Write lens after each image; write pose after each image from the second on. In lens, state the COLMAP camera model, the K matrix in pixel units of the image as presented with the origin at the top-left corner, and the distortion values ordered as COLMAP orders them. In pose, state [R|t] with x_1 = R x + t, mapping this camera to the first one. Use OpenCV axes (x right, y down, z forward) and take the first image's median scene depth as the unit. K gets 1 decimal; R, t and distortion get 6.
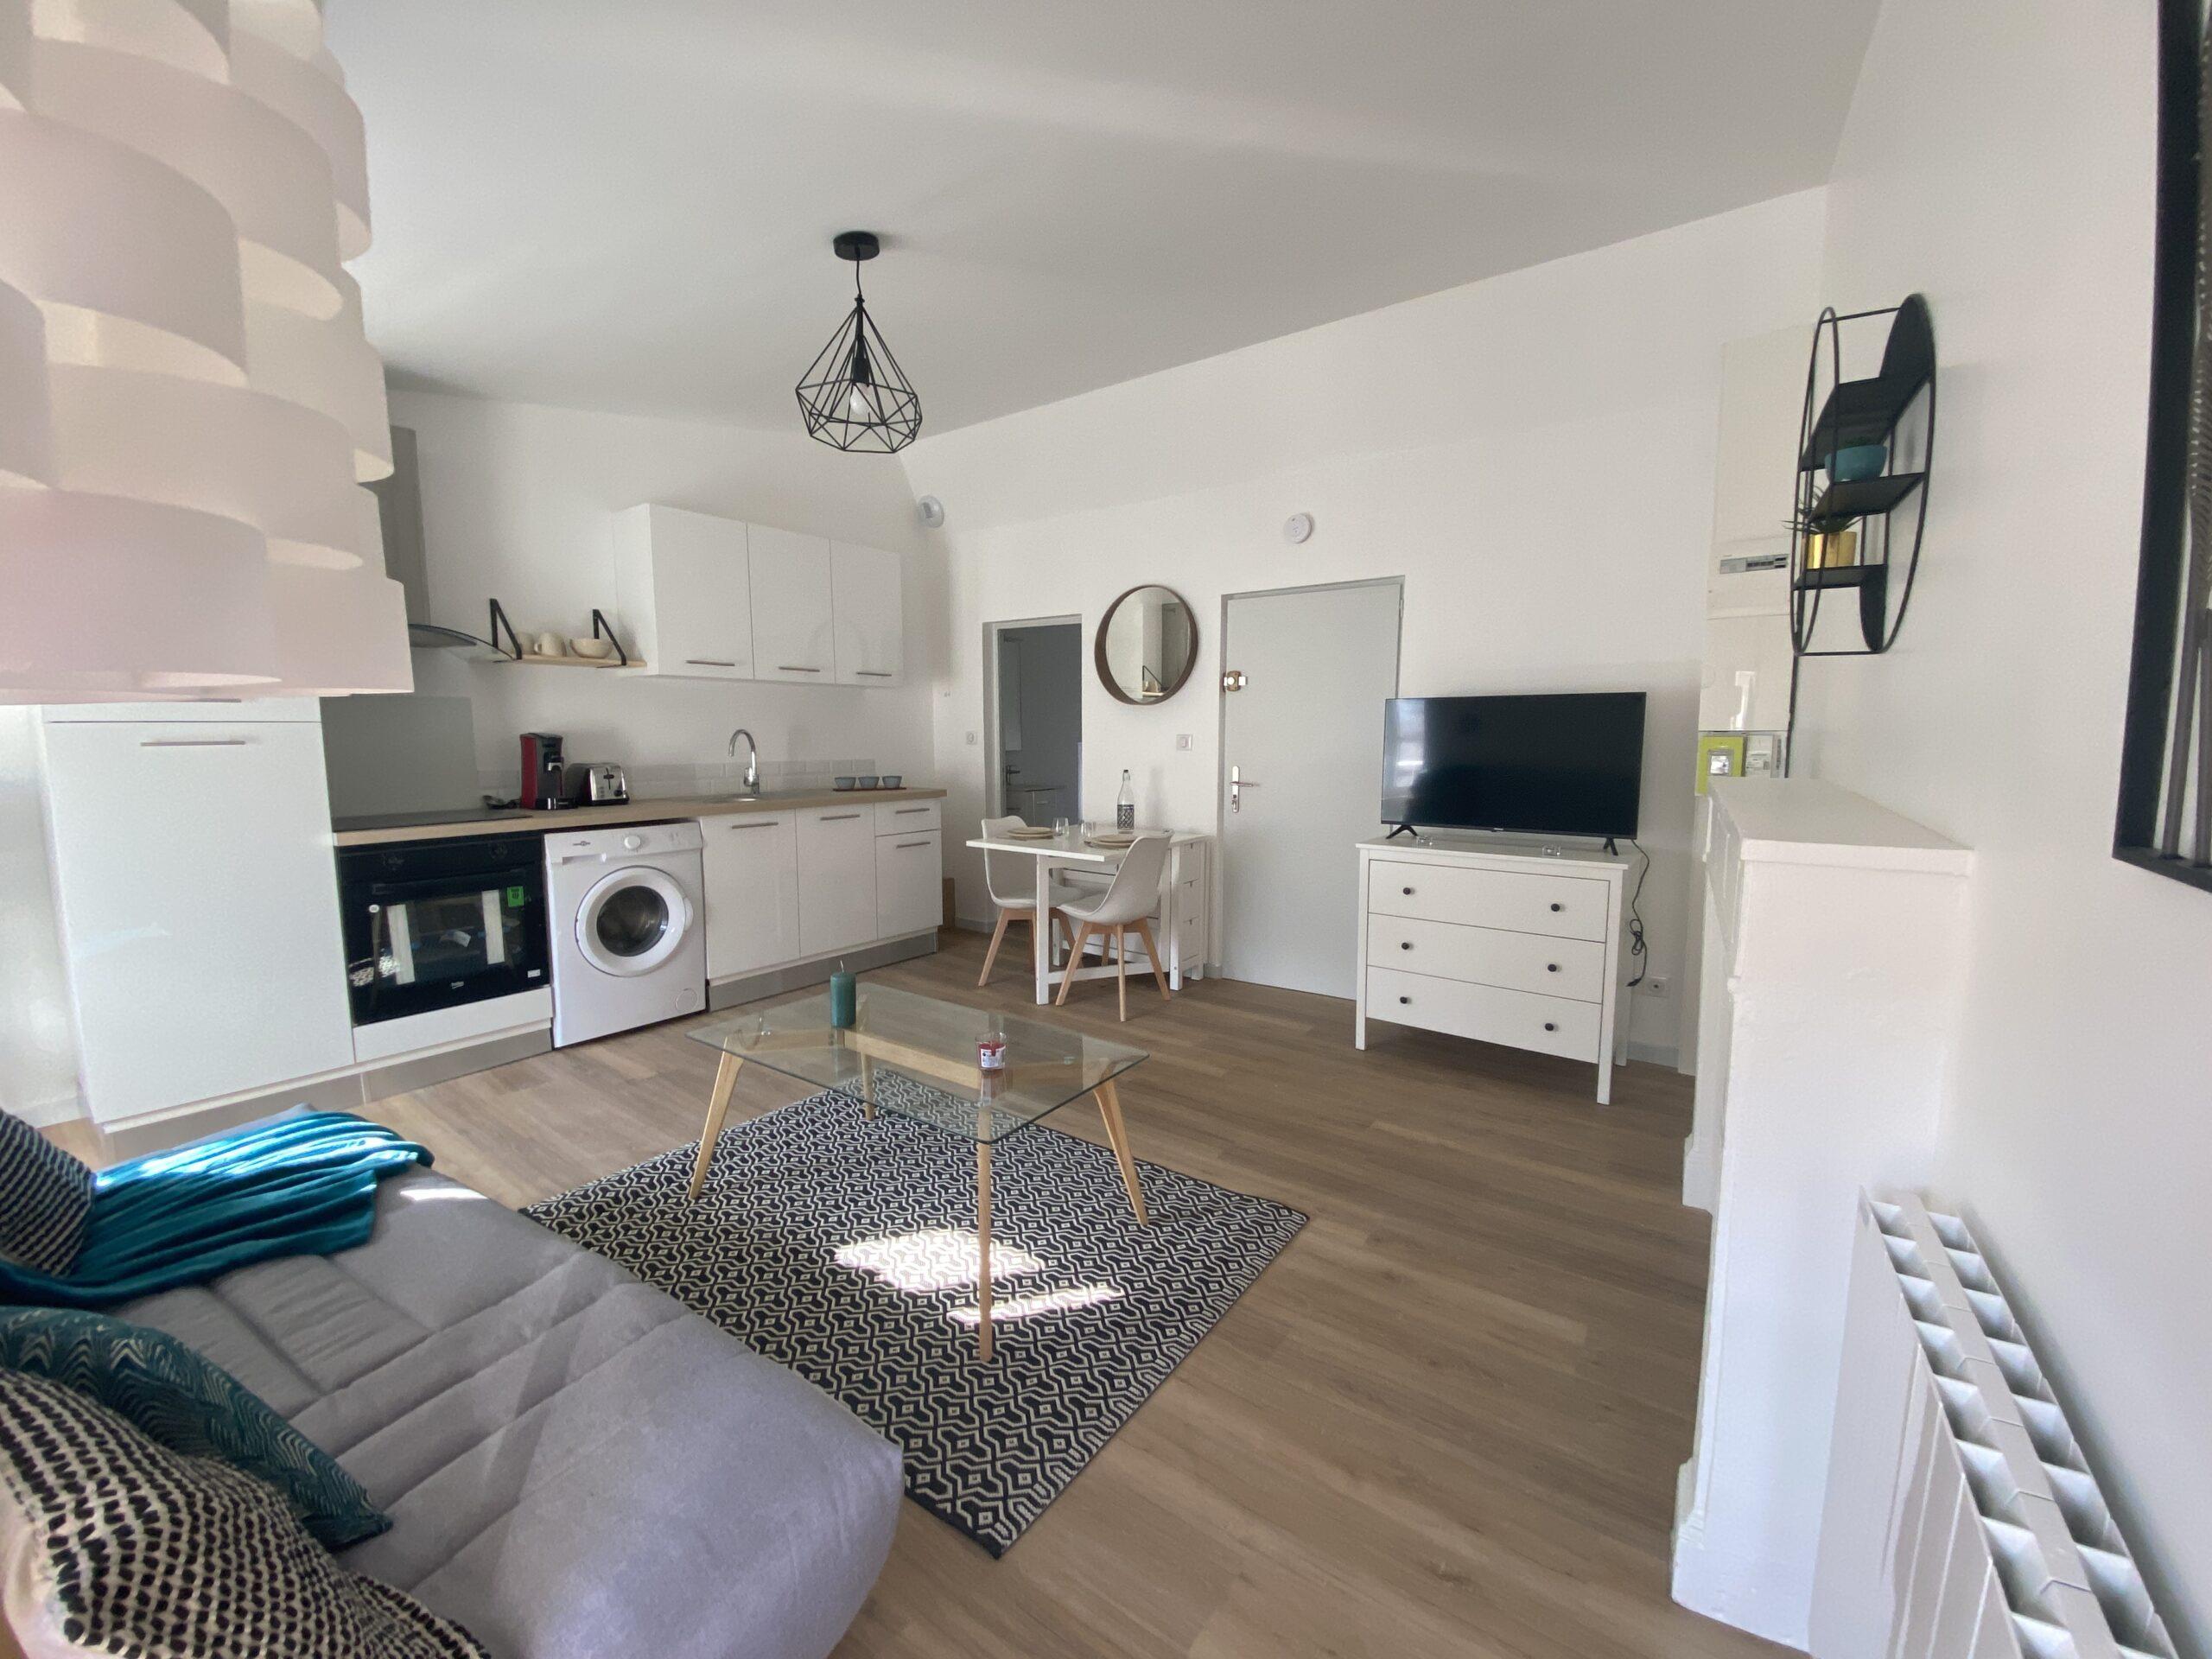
lens RADIAL K [[877.4, 0, 1100.2], [0, 877.4, 828.9], [0, 0, 1]] dist [0.041925, -0.032723]
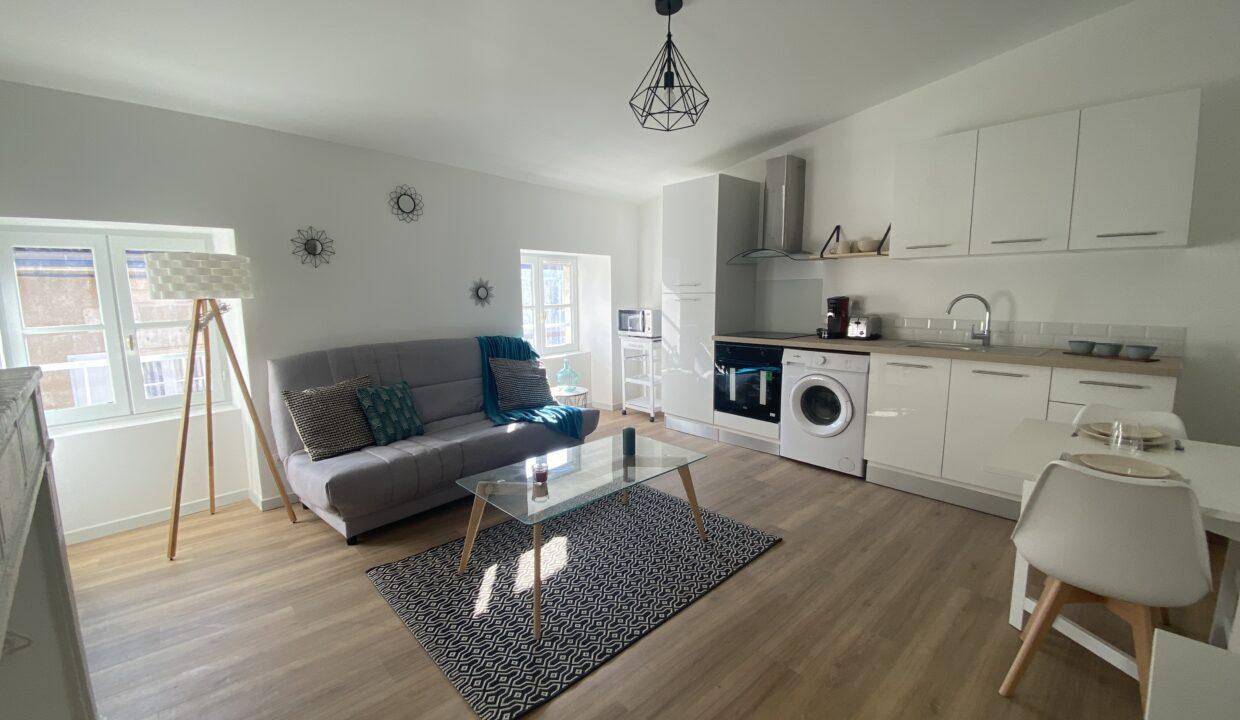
lens RADIAL K [[484.5, 0, 617.1], [0, 484.5, 362.8], [0, 0, 1]] dist [0.002392, -0.021016]
pose [[-0.188170, 0.139374, -0.972197, 0.472071], [-0.099312, 0.982106, 0.160017, -0.092421], [0.977102, 0.126661, -0.170961, 0.770528]]
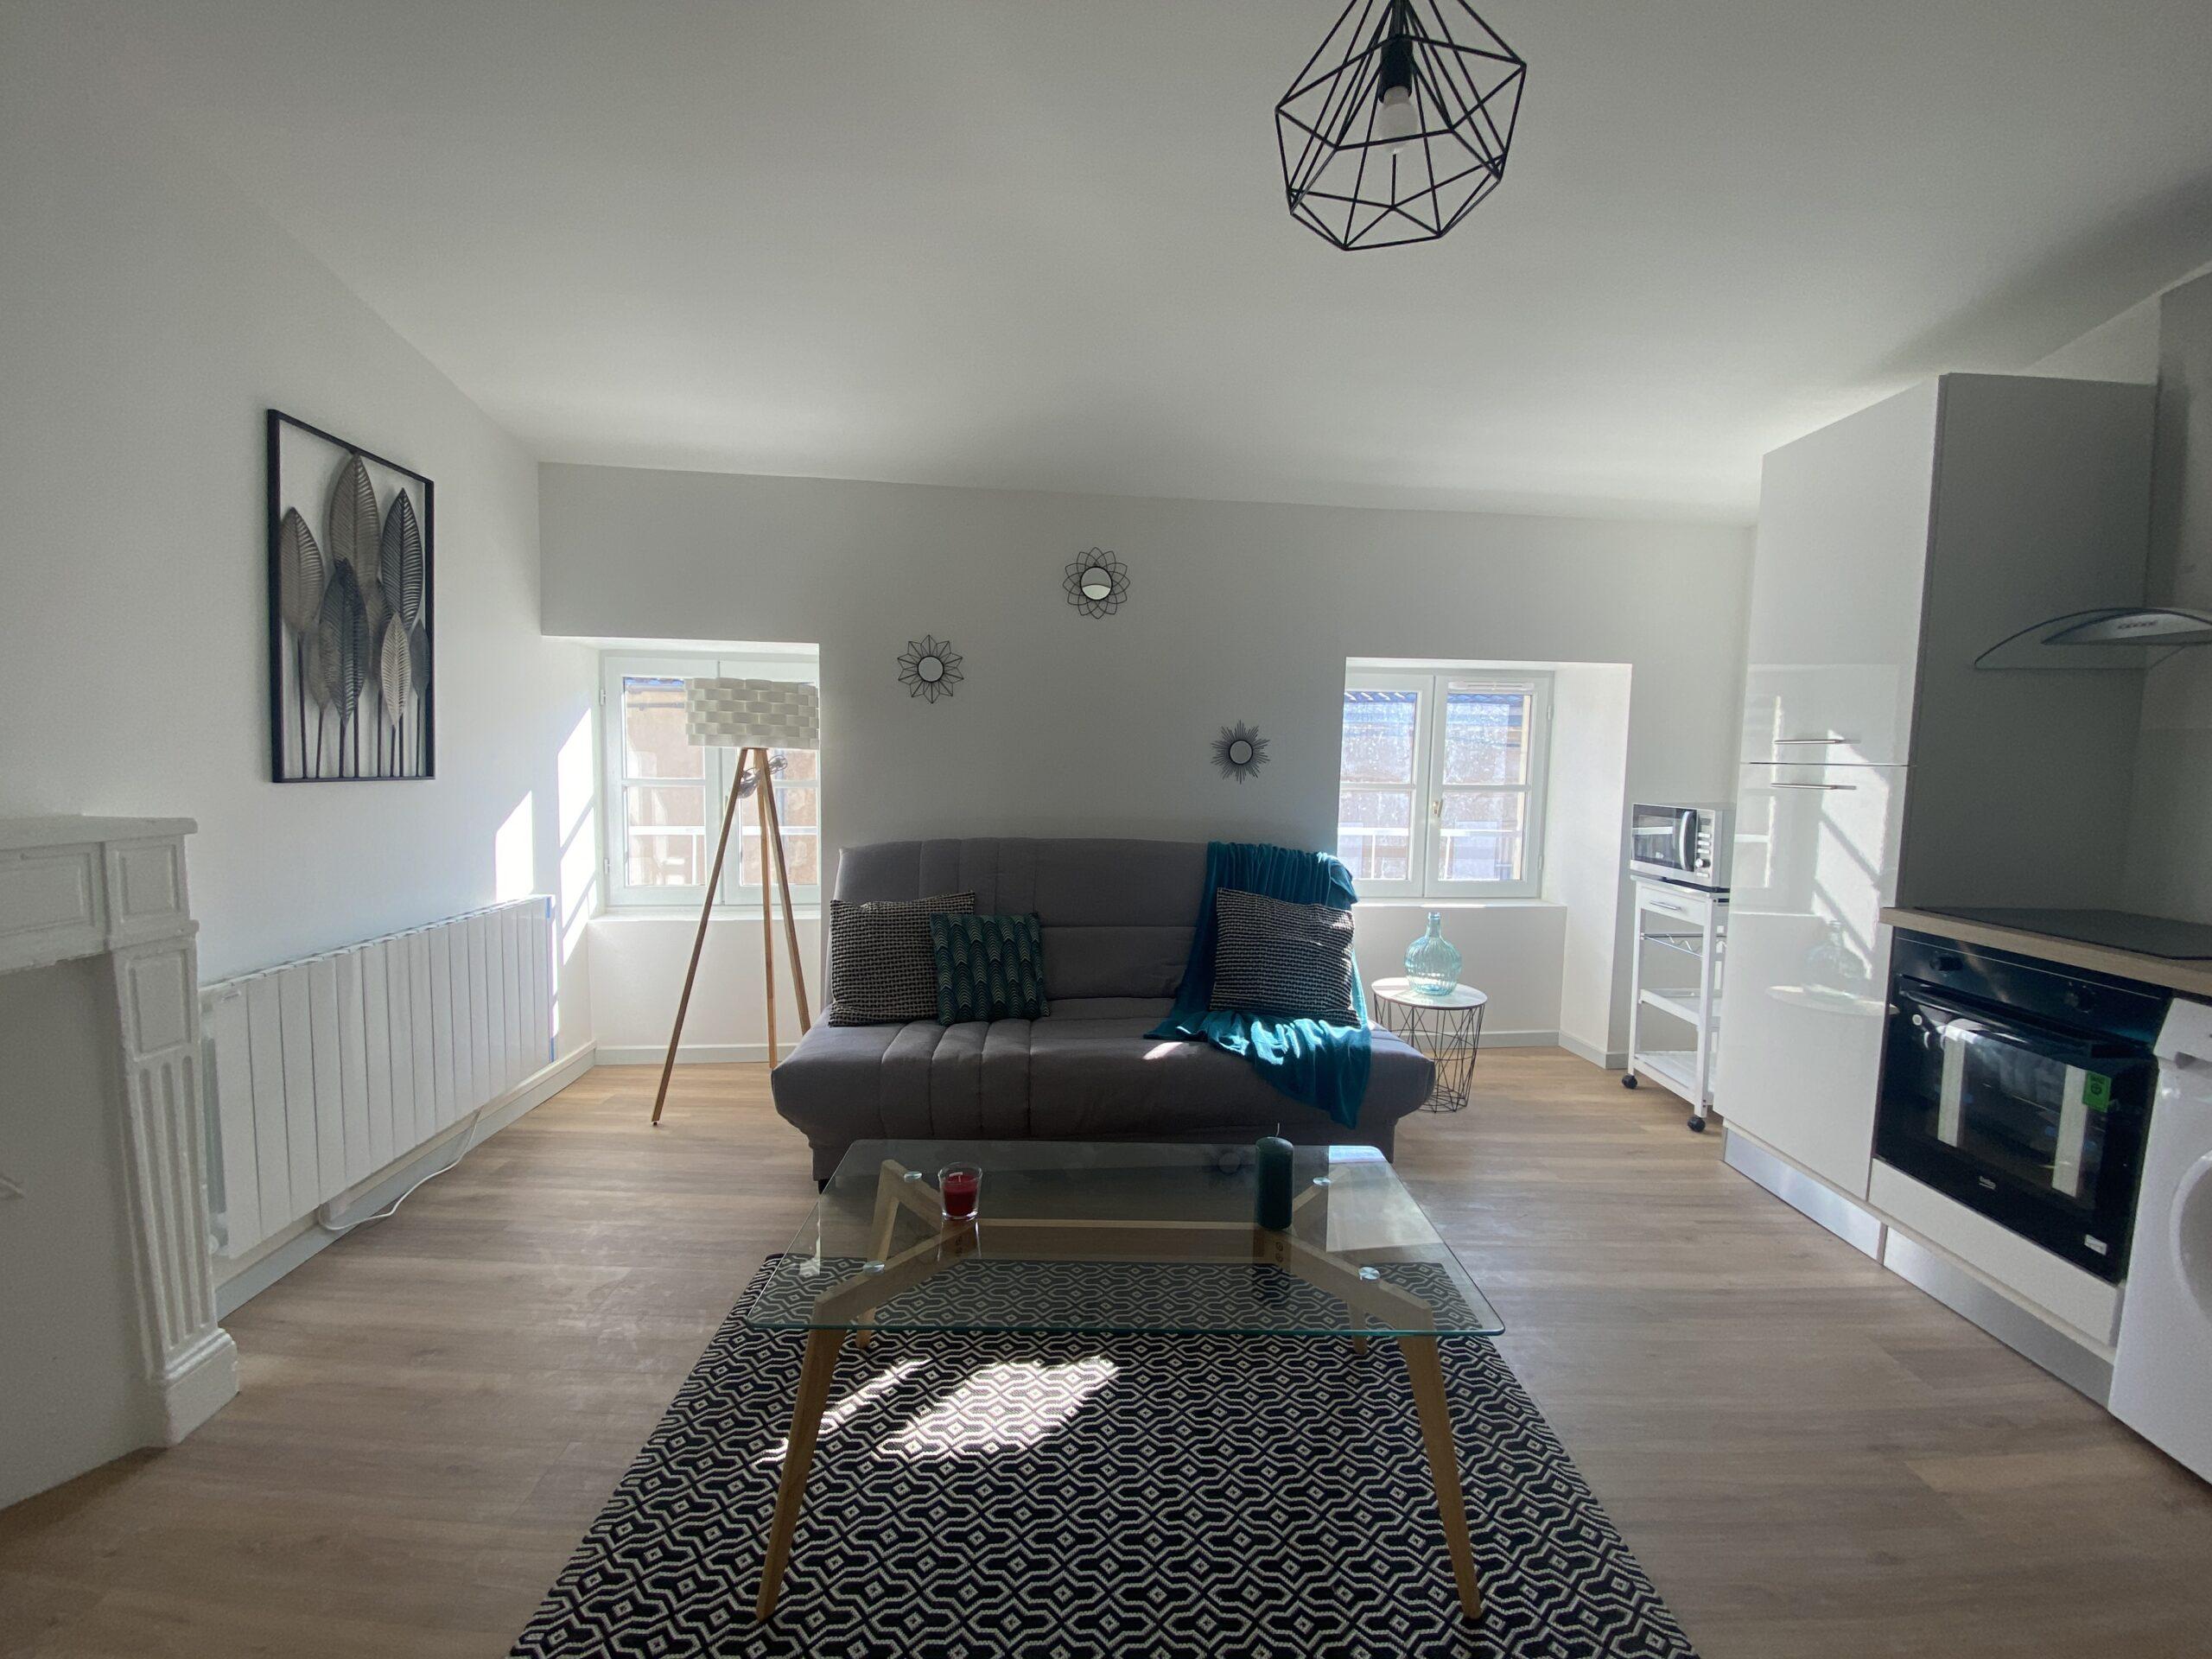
lens RADIAL K [[877.4, 0, 1100.2], [0, 877.4, 828.9], [0, 0, 1]] dist [0.041925, -0.032723]
pose [[-0.809594, 0.032007, -0.586117, 0.123463], [-0.082676, 0.982341, 0.167844, -0.108370], [0.581138, 0.184343, -0.792651, 0.950953]]
